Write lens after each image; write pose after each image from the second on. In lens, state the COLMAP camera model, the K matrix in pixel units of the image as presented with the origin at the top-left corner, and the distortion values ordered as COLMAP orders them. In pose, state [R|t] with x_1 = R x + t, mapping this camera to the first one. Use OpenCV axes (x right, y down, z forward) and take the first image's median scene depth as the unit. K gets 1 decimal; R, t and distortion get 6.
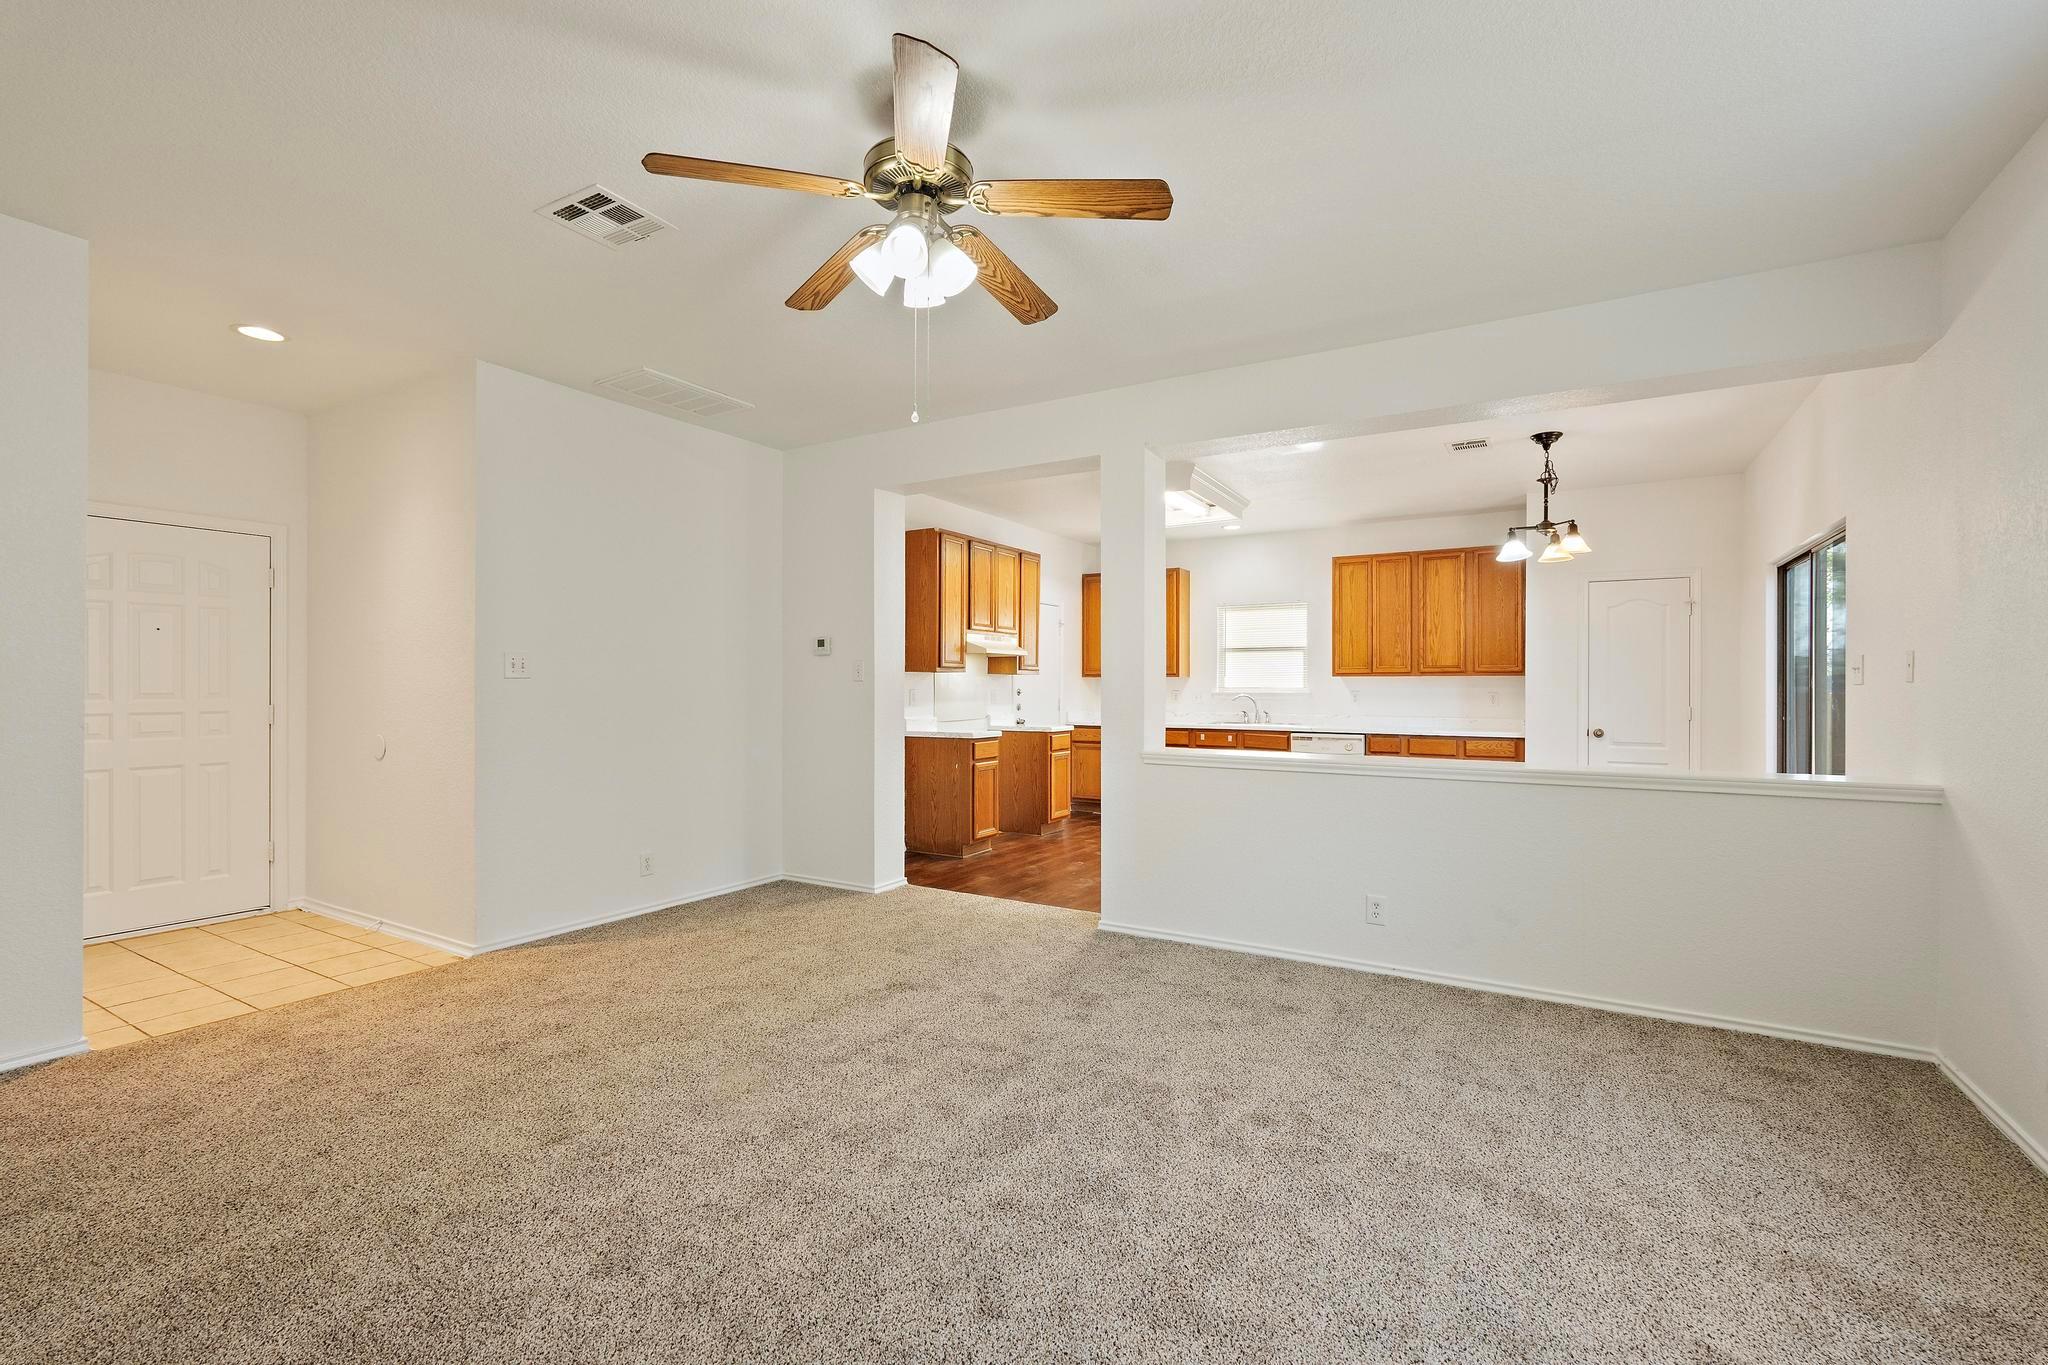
lens RADIAL K [[890.0, 0, 1017.3], [0, 890.0, 688.7], [0, 0, 1]] dist [-0.002154, 0.000411]
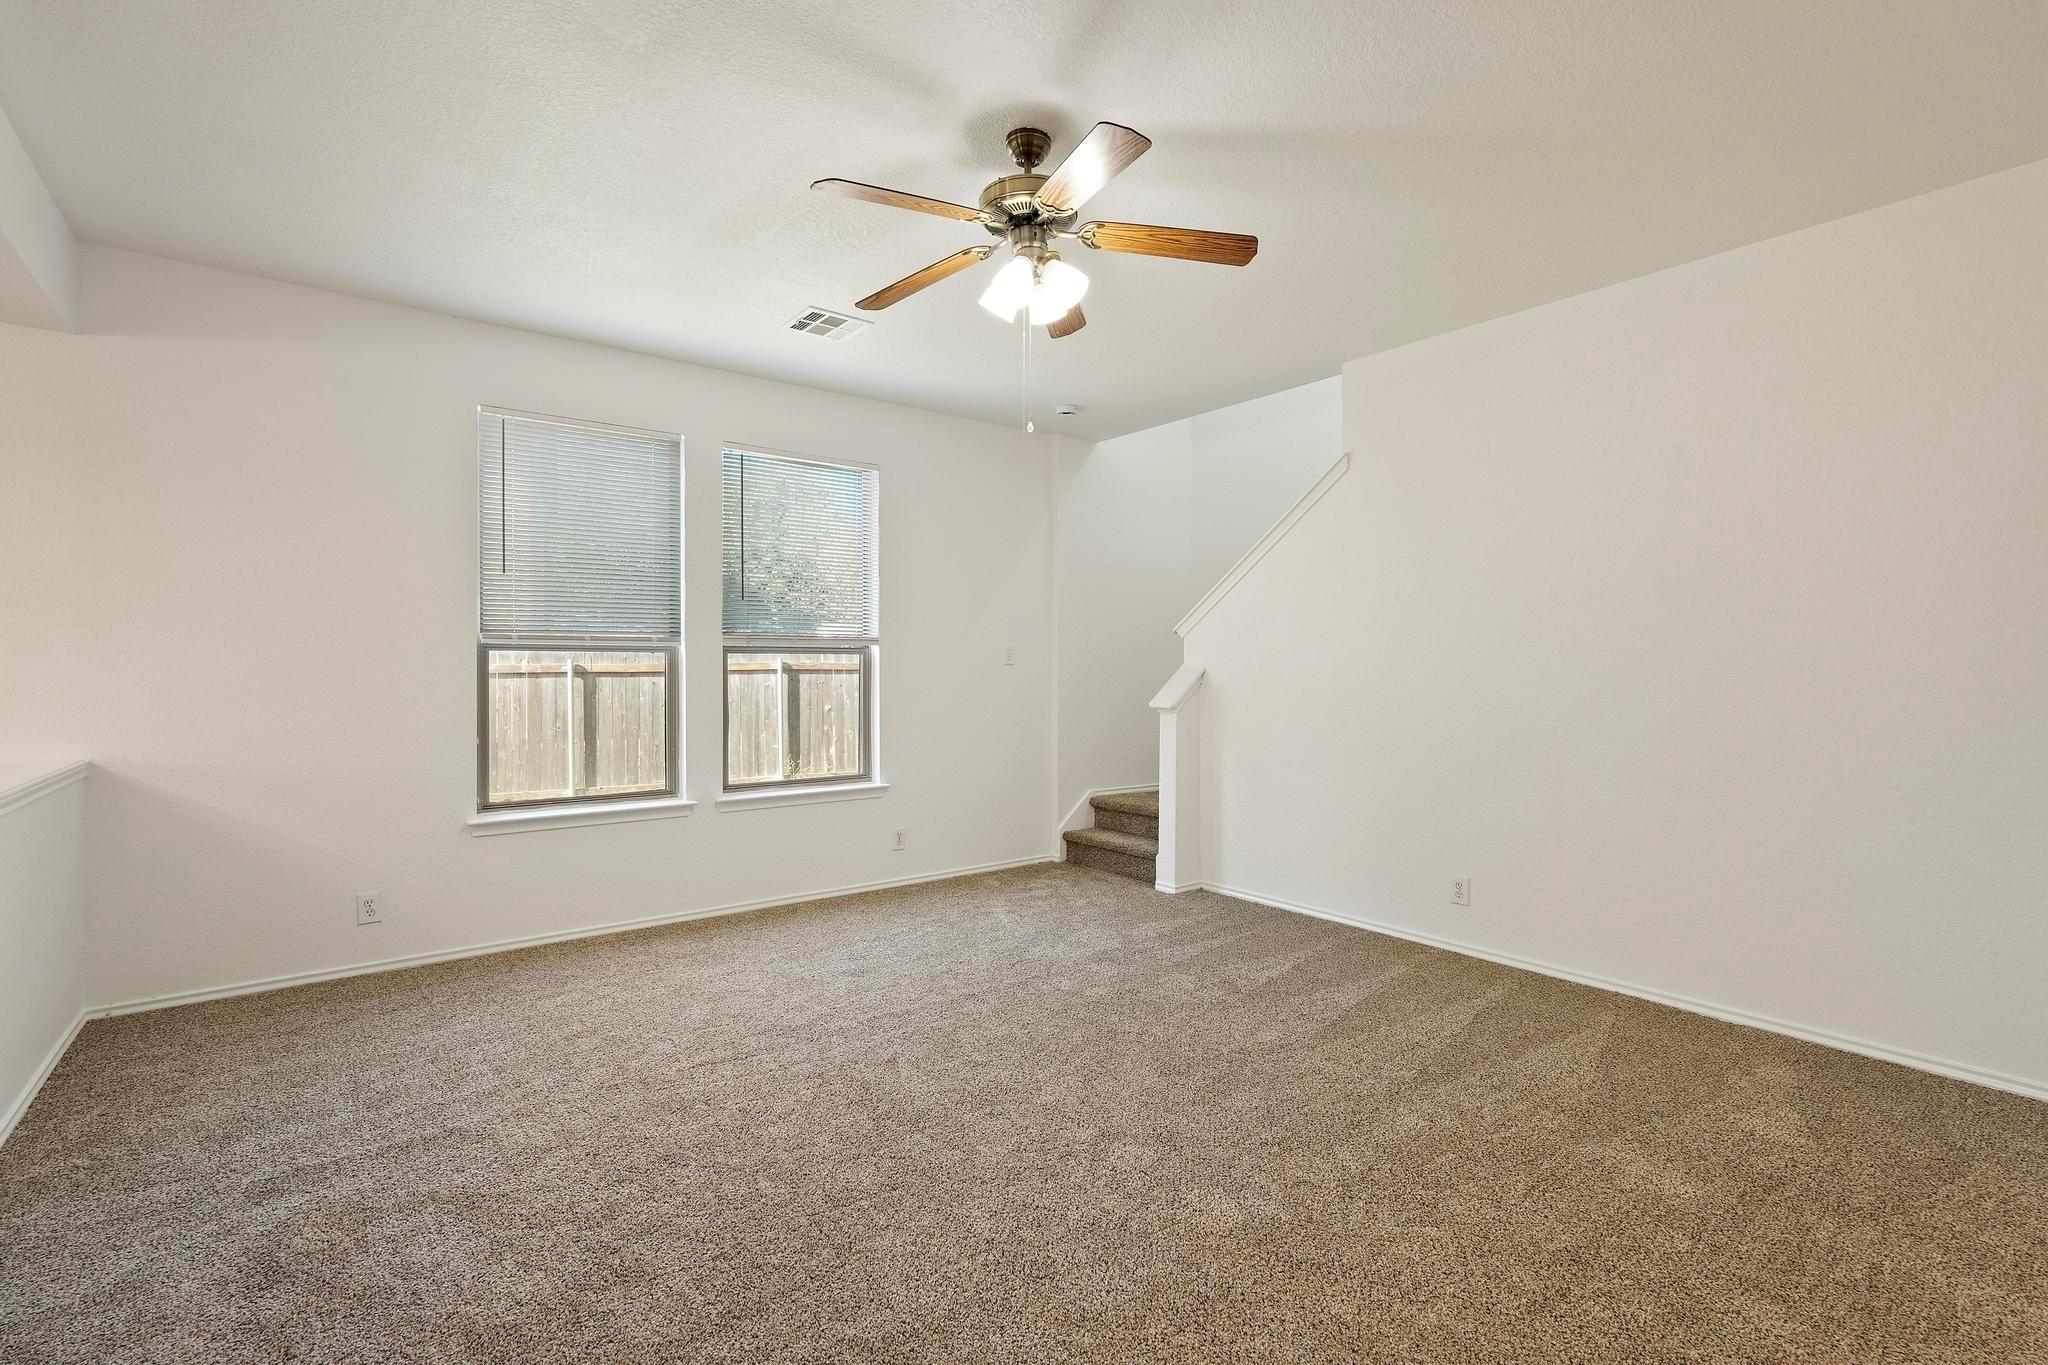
lens RADIAL K [[912.8, 0, 1032.4], [0, 912.8, 673.6], [0, 0, 1]] dist [-0.001548, -0.000210]
pose [[-0.933078, -0.005400, 0.359633, -0.162707], [-0.002813, 0.999966, 0.007716, -0.001435], [-0.359663, 0.006188, -0.933062, 0.636873]]
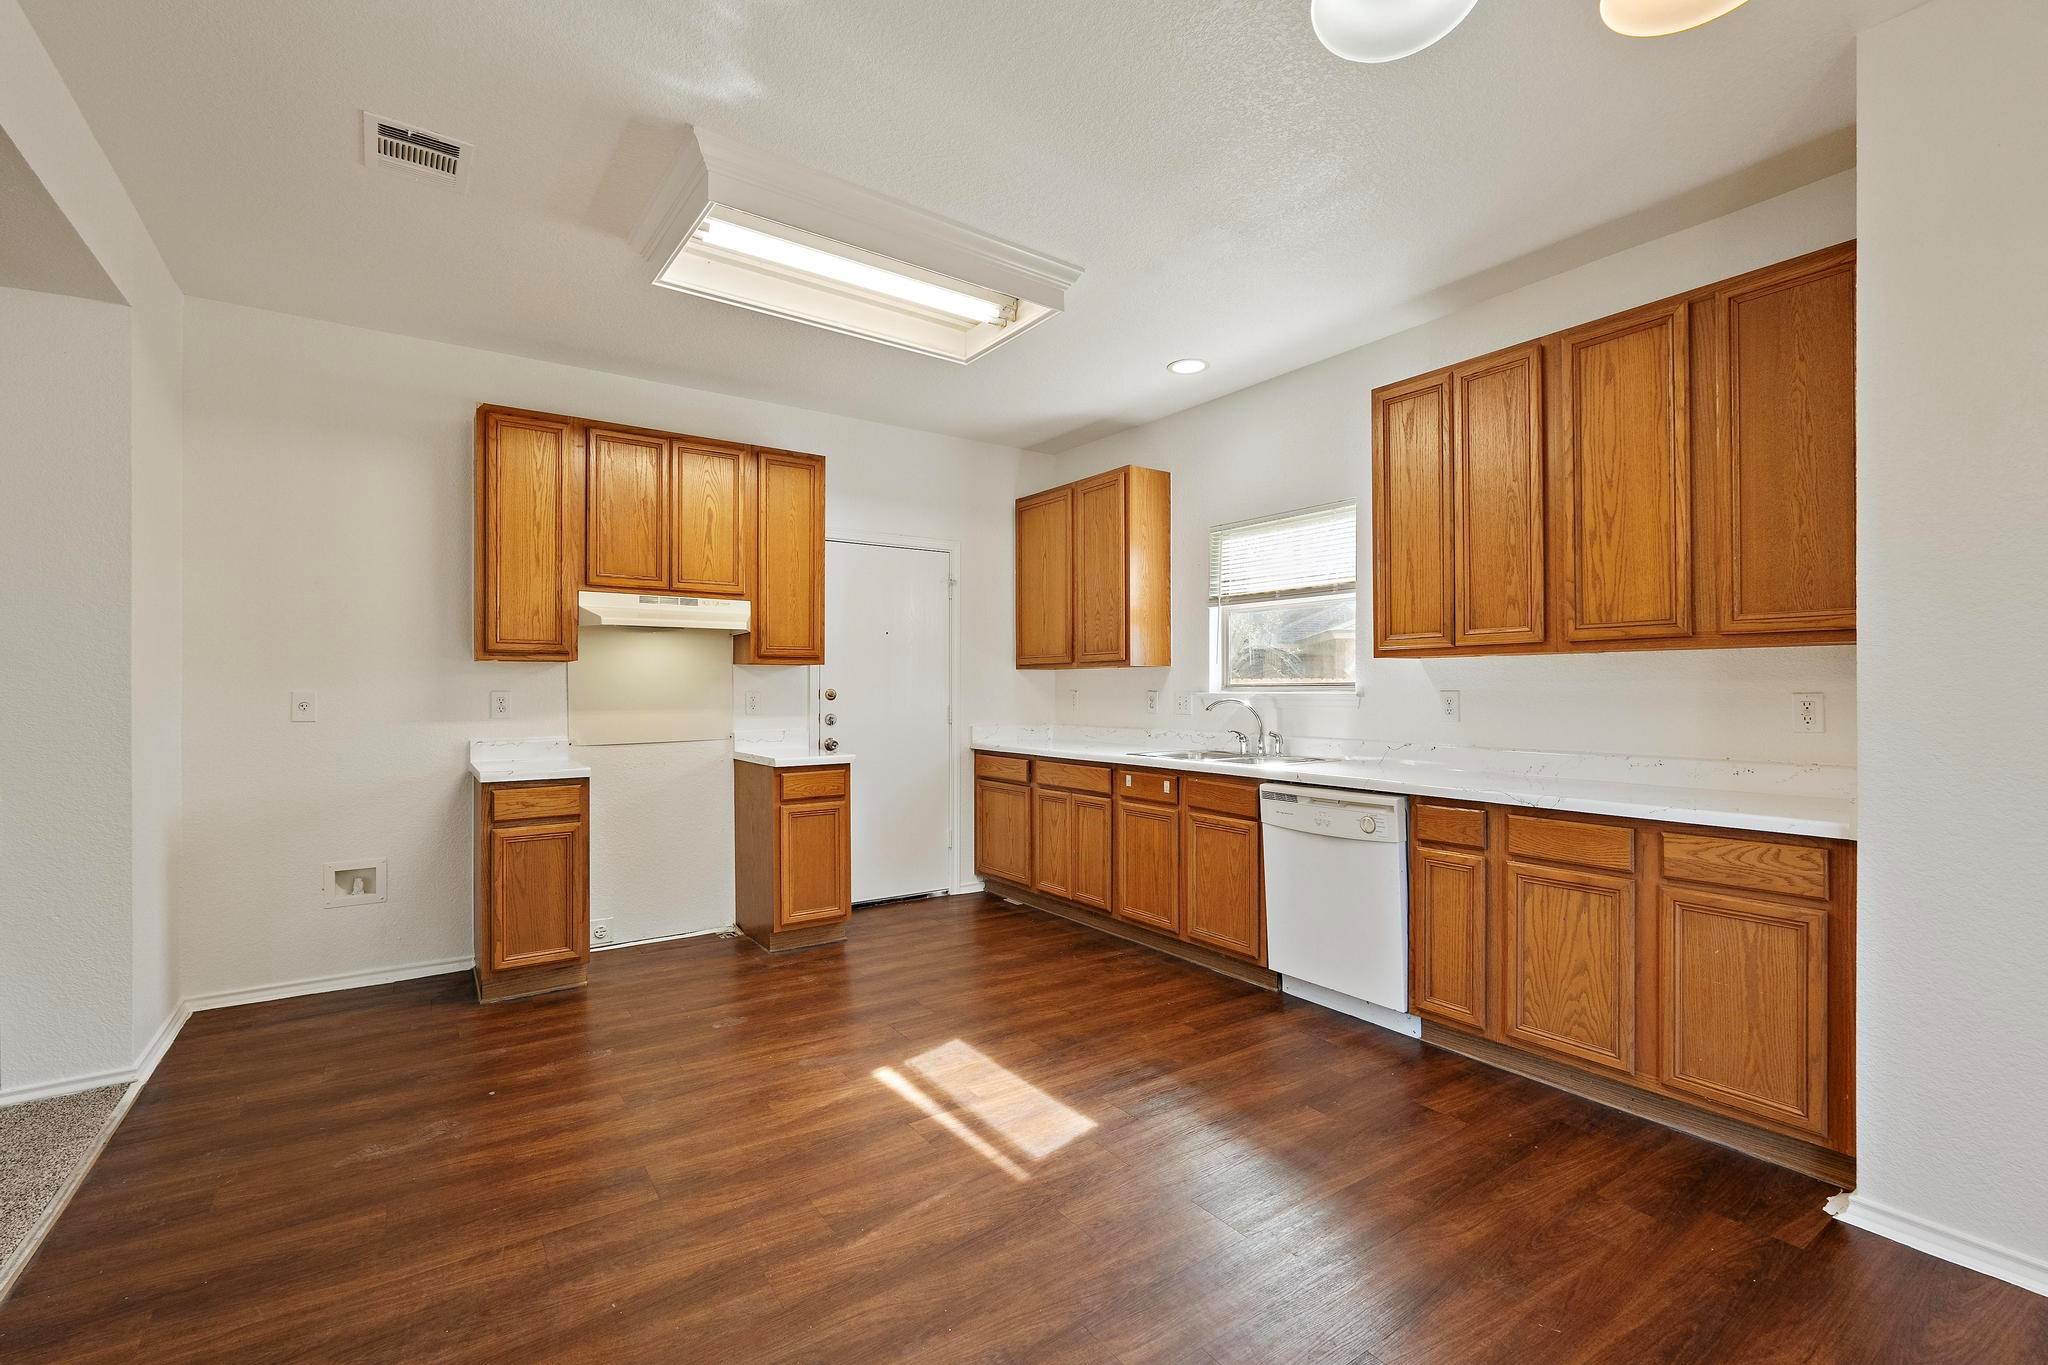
lens RADIAL K [[890.0, 0, 1017.3], [0, 890.0, 688.7], [0, 0, 1]] dist [-0.002154, 0.000411]
pose [[0.911407, -0.004752, -0.411479, 0.402999], [0.003632, 0.999987, -0.003505, 0.002488], [0.411490, 0.001700, 0.911413, 0.561944]]
